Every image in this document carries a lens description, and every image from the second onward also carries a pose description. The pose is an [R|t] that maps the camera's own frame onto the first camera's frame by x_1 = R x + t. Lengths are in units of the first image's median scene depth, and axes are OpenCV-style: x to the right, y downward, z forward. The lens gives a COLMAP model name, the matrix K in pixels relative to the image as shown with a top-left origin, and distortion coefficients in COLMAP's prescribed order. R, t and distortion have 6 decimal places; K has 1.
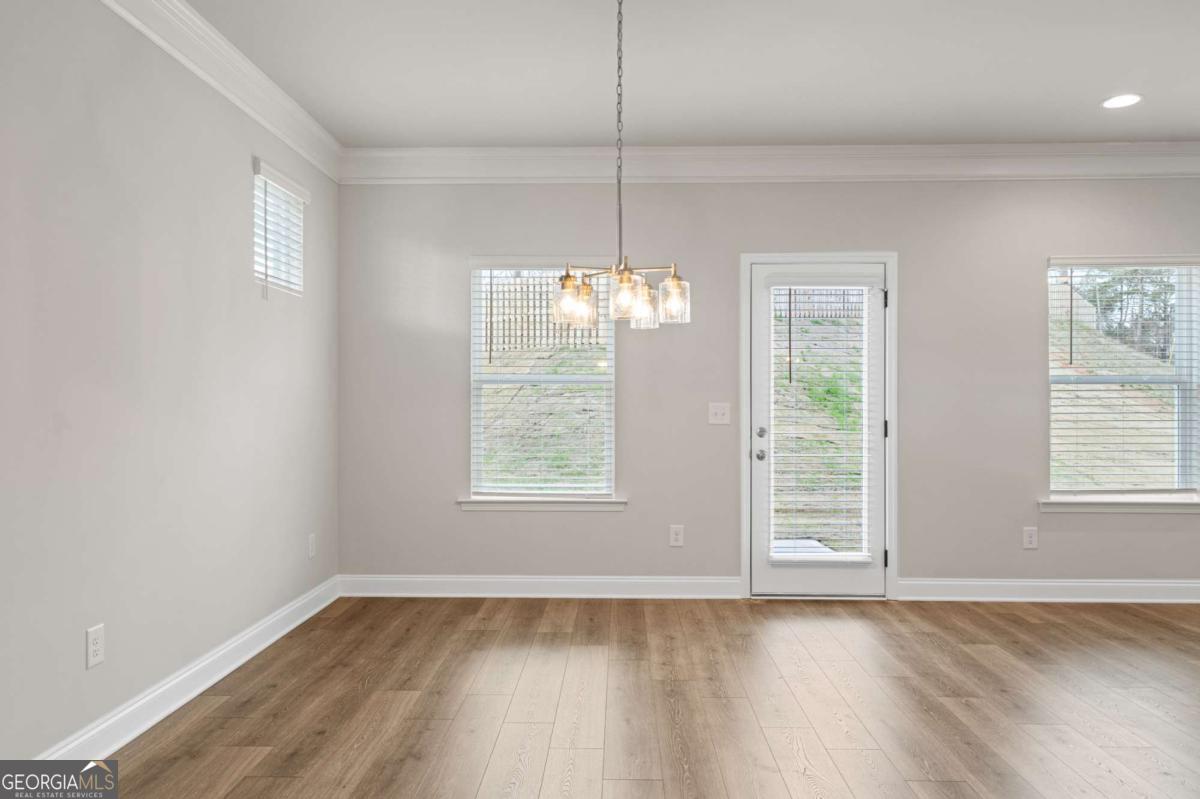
lens RADIAL K [[810.1, 0, 603.8], [0, 810.1, 401.6], [0, 0, 1]] dist [0.007628, 0.003118]
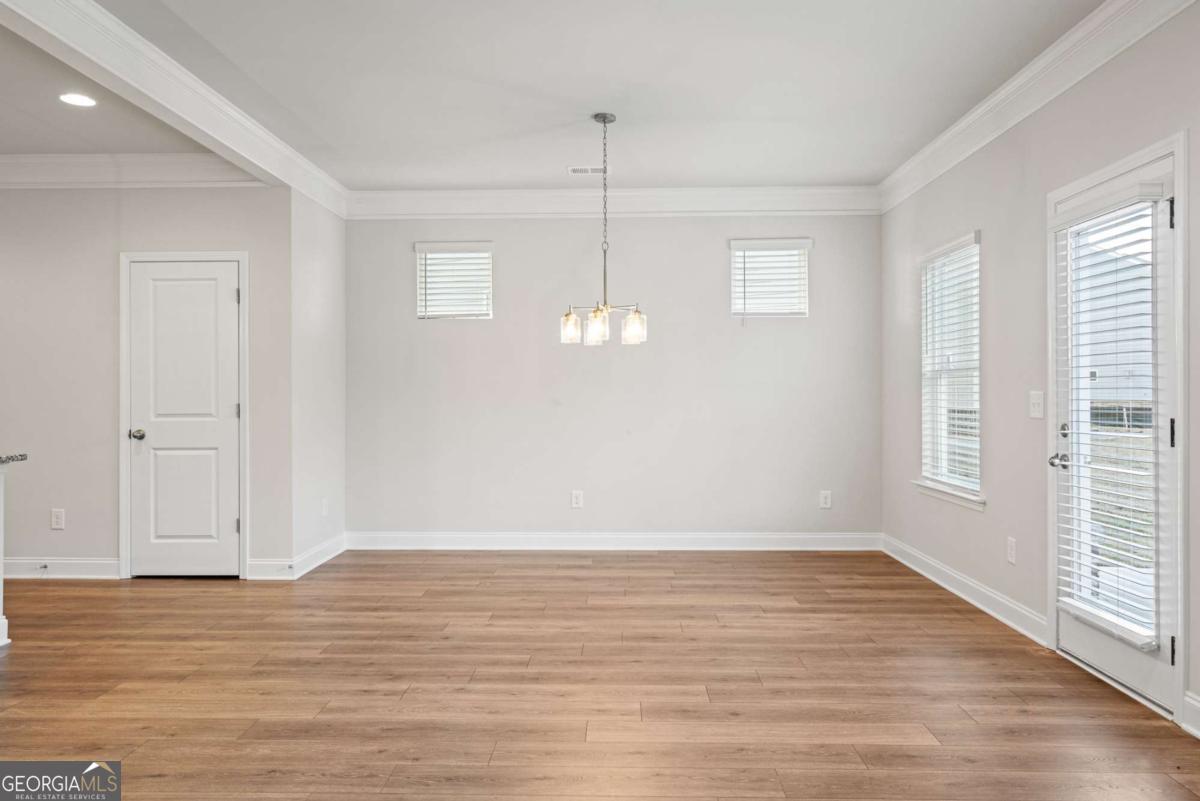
lens RADIAL K [[847.8, 0, 596.8], [0, 847.8, 393.4], [0, 0, 1]] dist [0.000740, 0.002578]
pose [[-0.008143, -0.003965, -0.999959, 0.970364], [0.005354, 0.999978, -0.004008, 0.004844], [0.999953, -0.005387, -0.008121, 0.584847]]
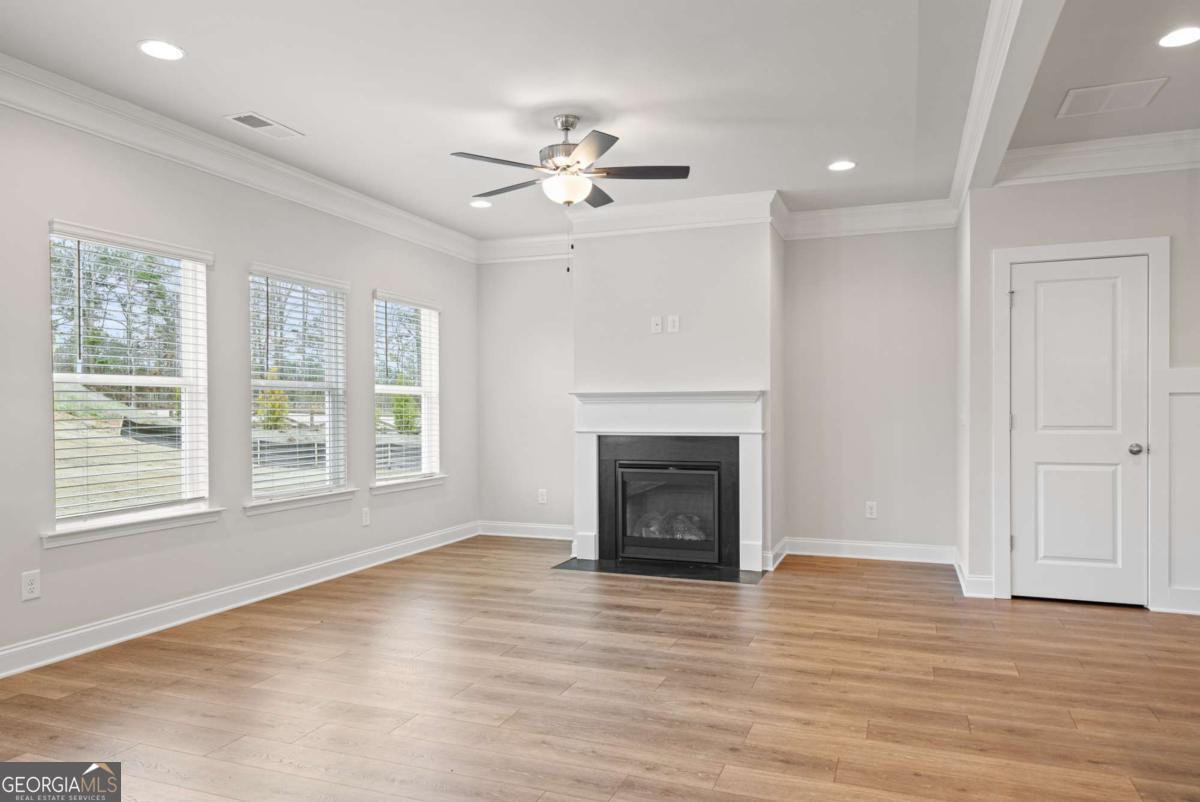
lens RADIAL K [[799.7, 0, 592.0], [0, 799.7, 416.0], [0, 0, 1]] dist [0.003995, 0.000989]
pose [[0.346406, -0.010854, 0.938022, 0.004807], [0.000152, 0.999934, 0.011515, 0.001162], [-0.938085, -0.003847, 0.346385, 0.249063]]
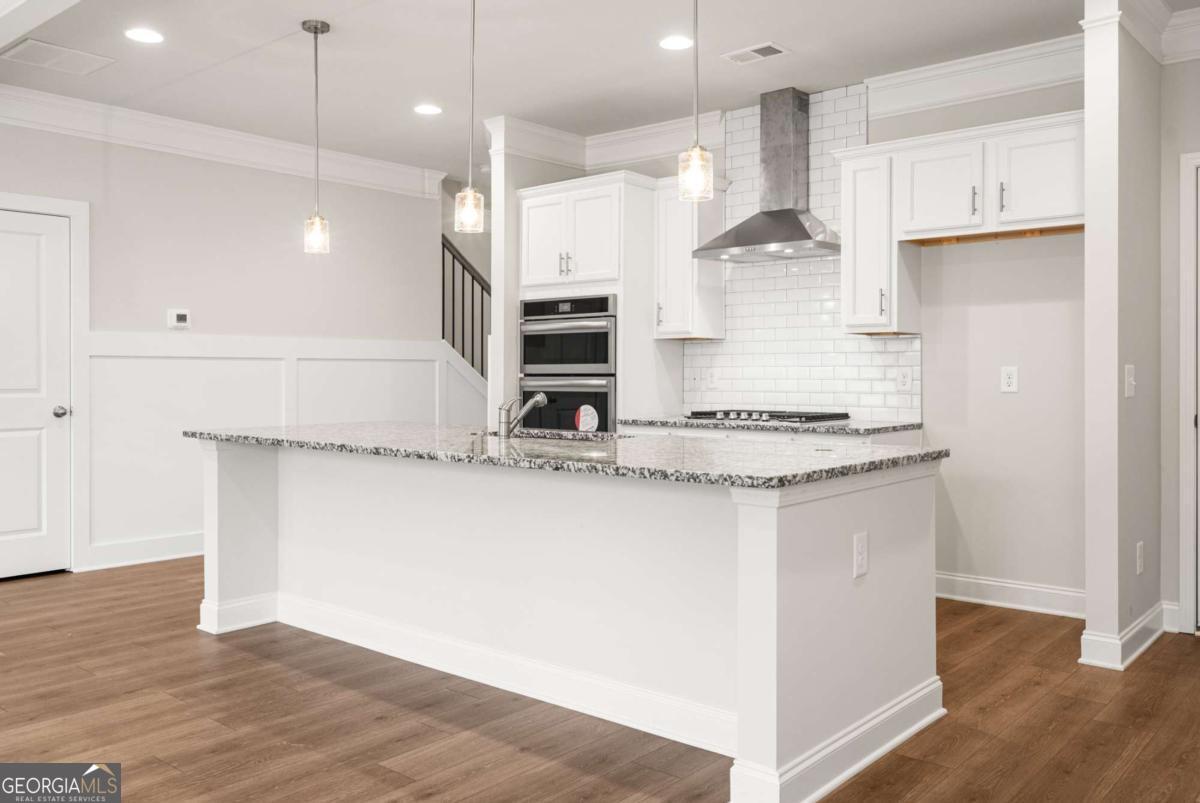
lens RADIAL K [[985.4, 0, 595.5], [0, 985.4, 368.2], [0, 0, 1]] dist [0.026253, -0.015286]
pose [[-0.766457, 0.001775, 0.642293, -0.106992], [-0.002465, 0.999981, -0.005705, 0.005458], [-0.642291, -0.005956, -0.766438, 0.460411]]
